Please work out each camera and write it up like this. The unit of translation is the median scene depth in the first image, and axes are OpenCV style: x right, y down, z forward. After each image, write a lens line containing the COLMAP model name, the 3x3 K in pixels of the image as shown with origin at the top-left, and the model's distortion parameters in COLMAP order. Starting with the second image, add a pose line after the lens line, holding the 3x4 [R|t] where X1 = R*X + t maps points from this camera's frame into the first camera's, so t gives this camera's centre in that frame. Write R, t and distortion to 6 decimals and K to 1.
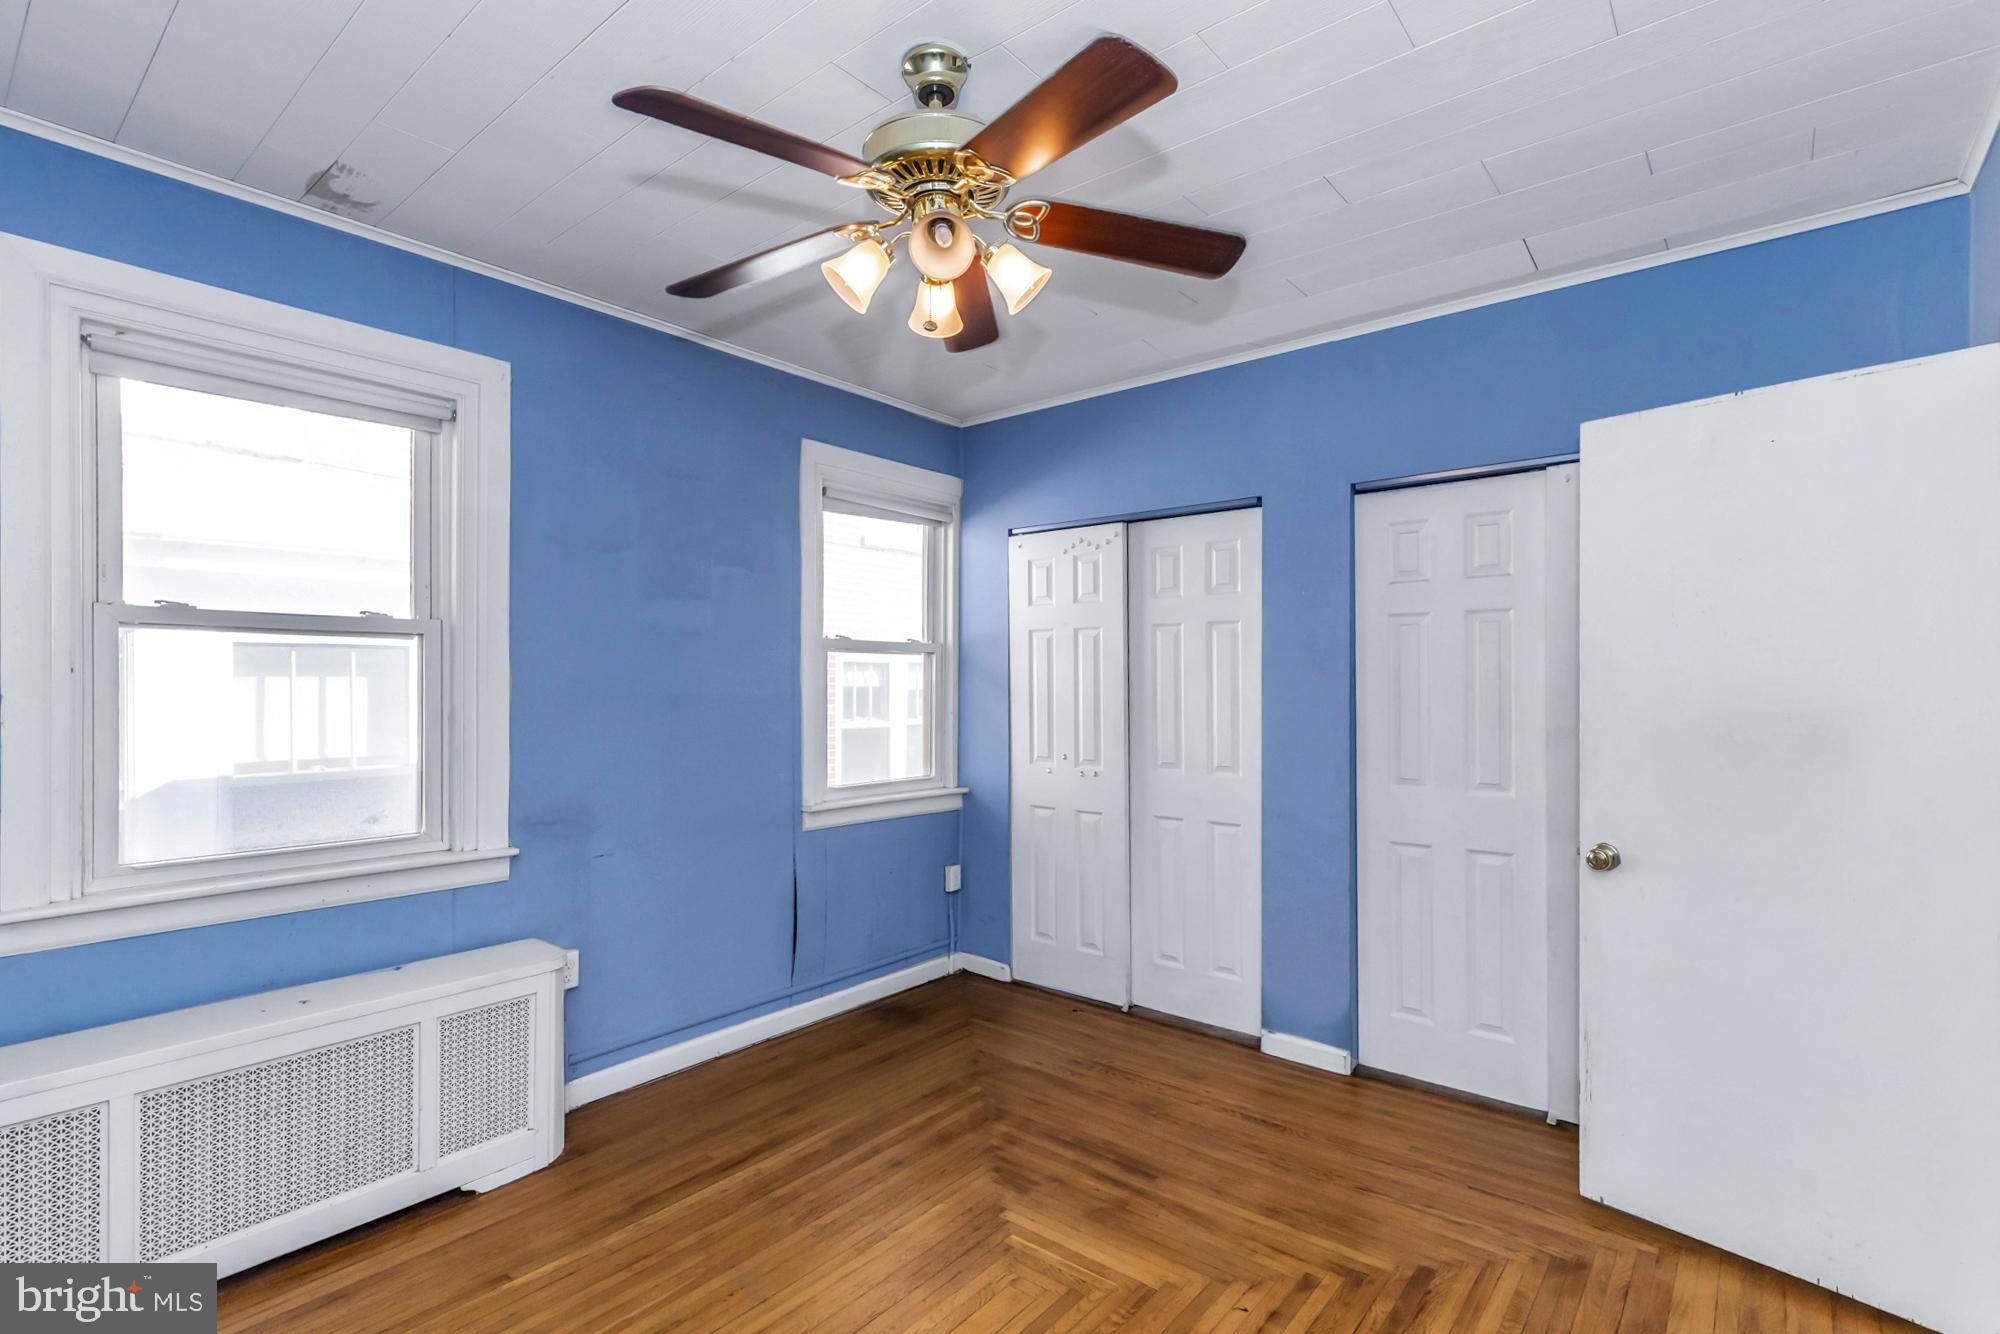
lens RADIAL K [[927.6, 0, 1002.3], [0, 927.6, 692.2], [0, 0, 1]] dist [0.018942, 0.000184]
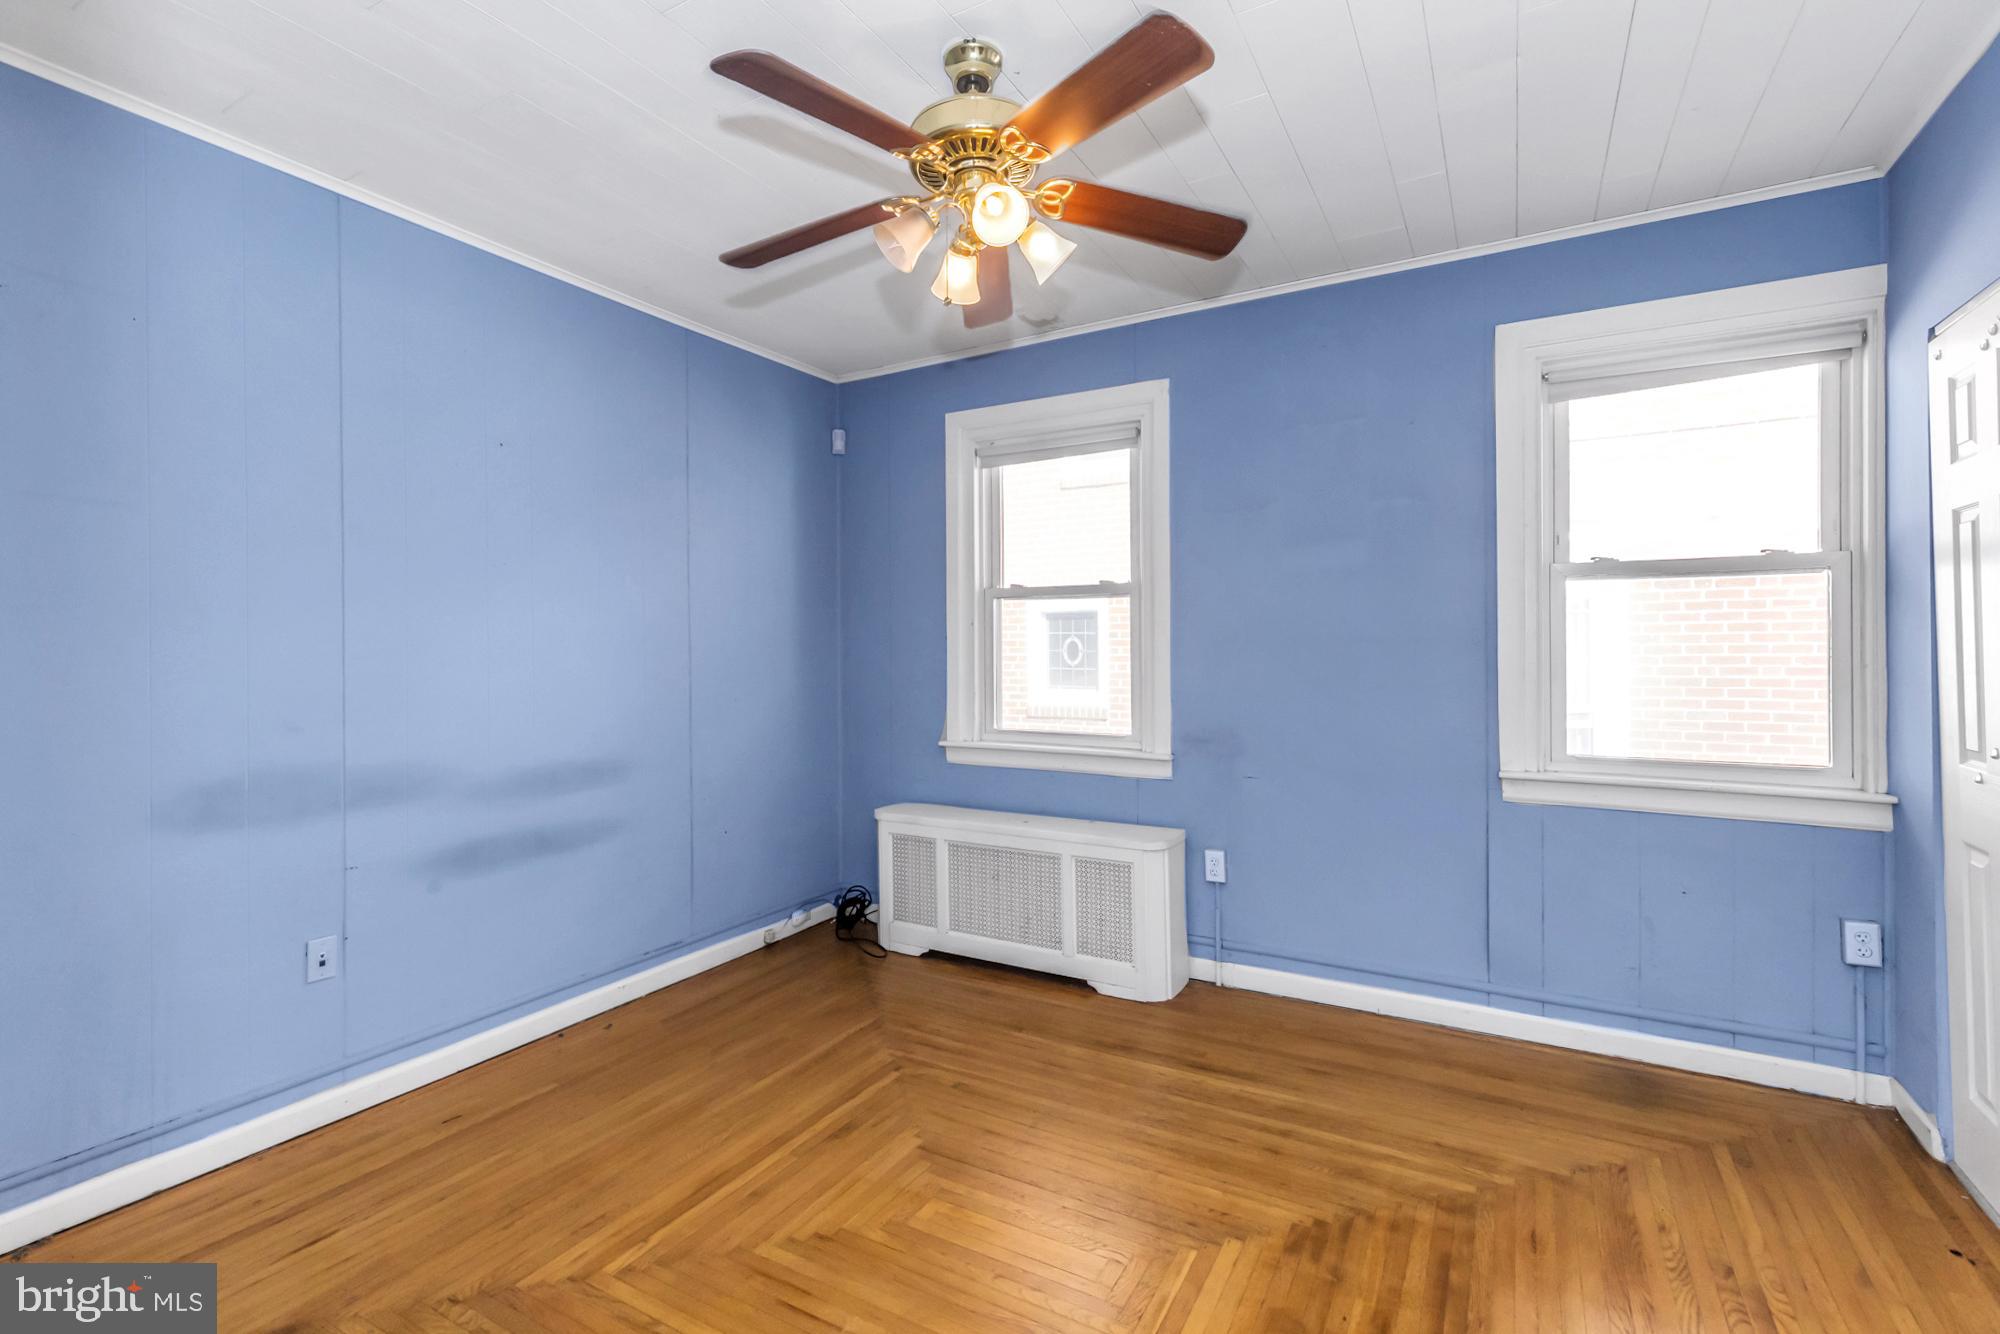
lens RADIAL K [[893.9, 0, 1003.8], [0, 893.9, 654.8], [0, 0, 1]] dist [-0.001634, 0.000149]
pose [[0.174587, 0.005101, -0.984629, 0.627021], [-0.005157, 0.999978, 0.004266, 0.023580], [0.984628, 0.004333, 0.174609, 0.542024]]
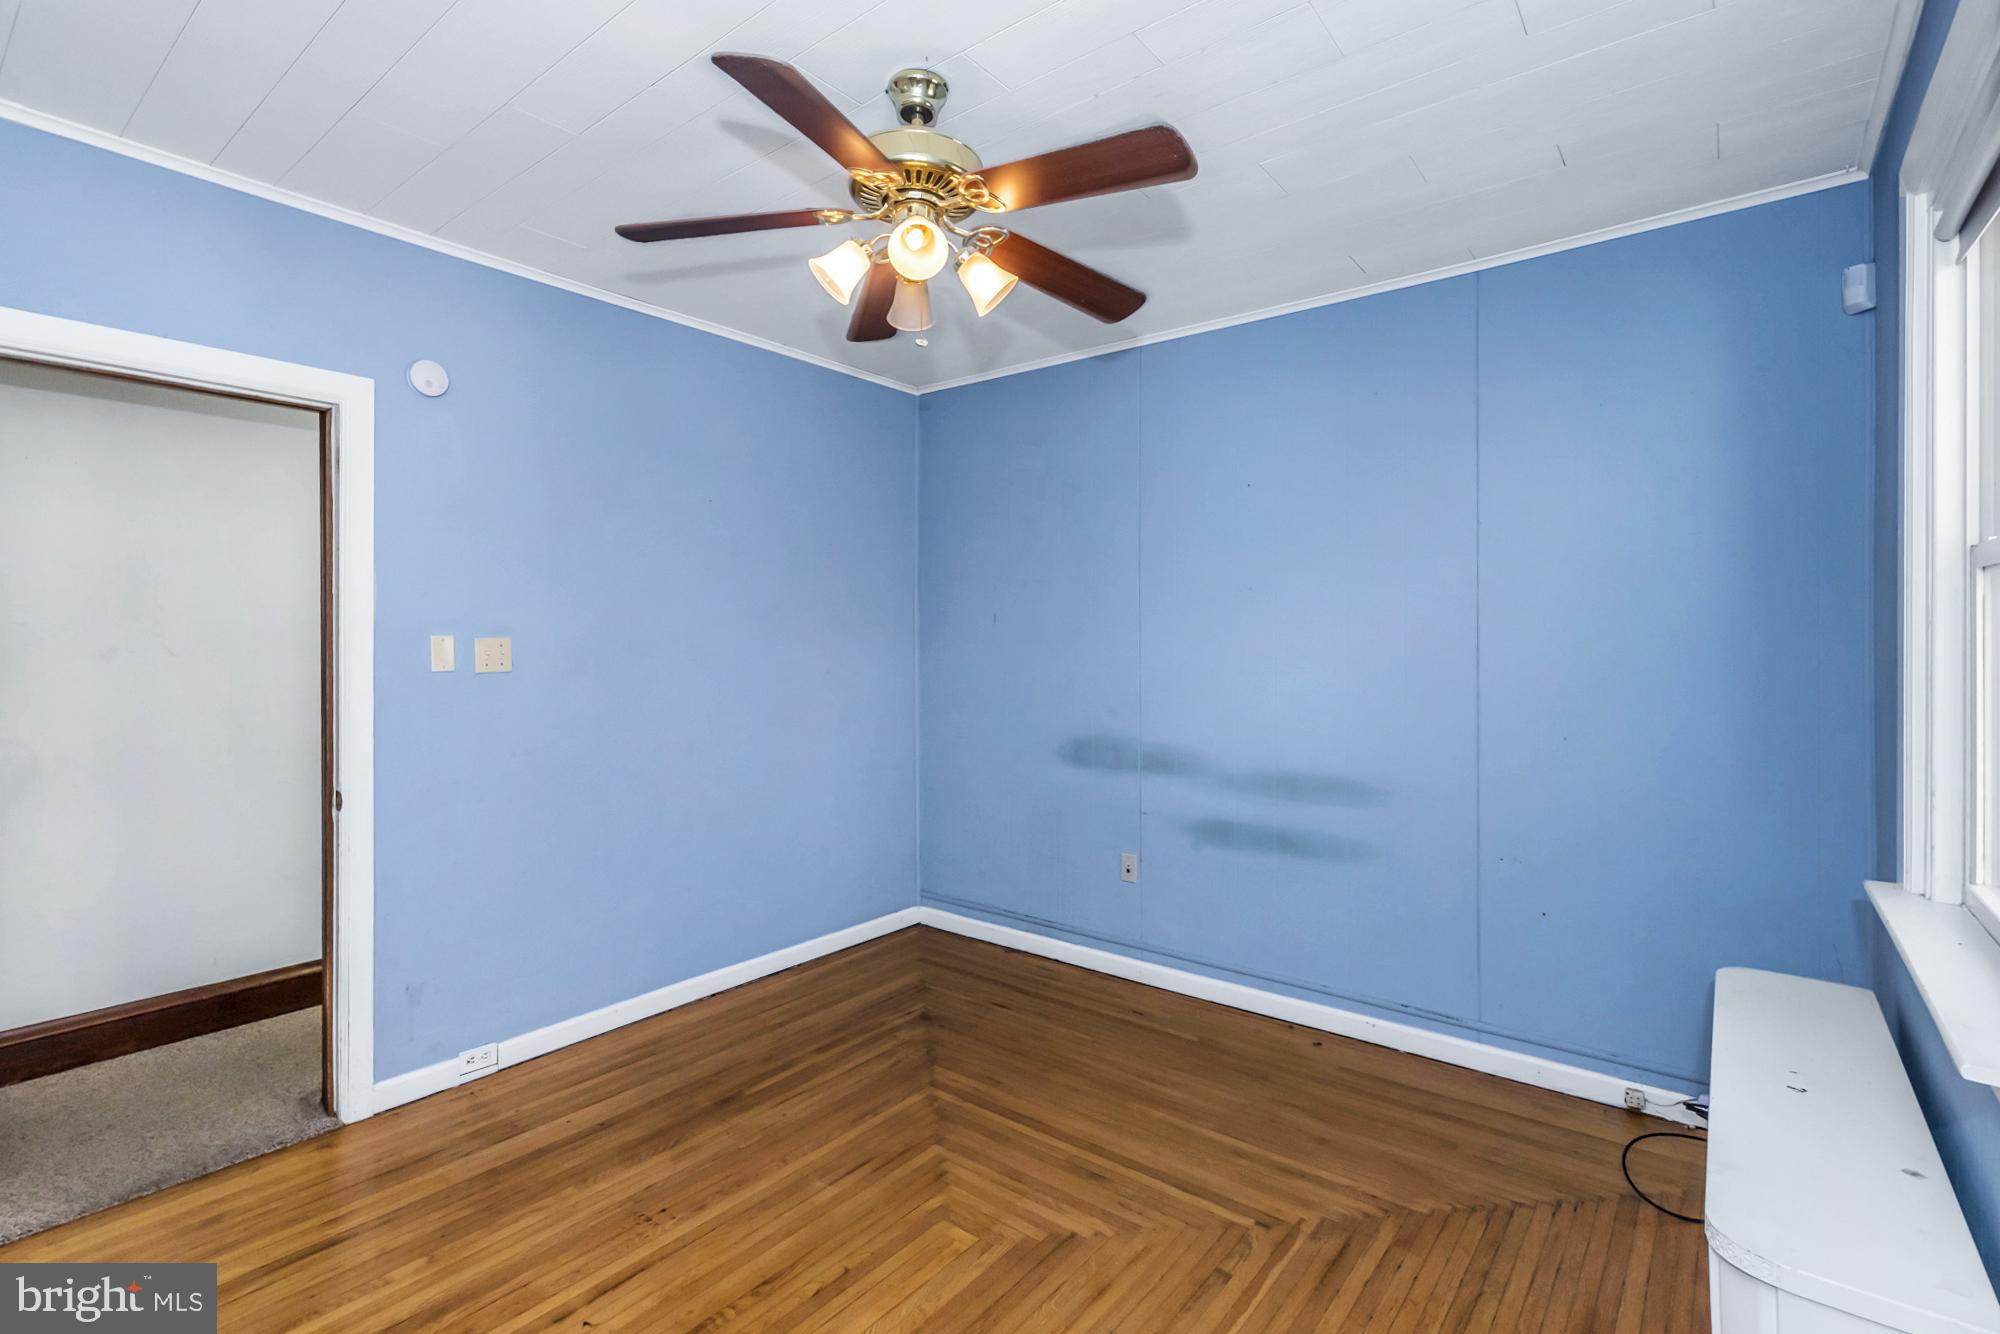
lens RADIAL K [[926.3, 0, 993.7], [0, 926.3, 640.2], [0, 0, 1]] dist [0.000458, 0.000033]
pose [[-0.999866, 0.000601, -0.016377, -0.090498], [0.000402, 0.999926, 0.012179, -0.018344], [0.016383, 0.012170, -0.999792, 1.342301]]
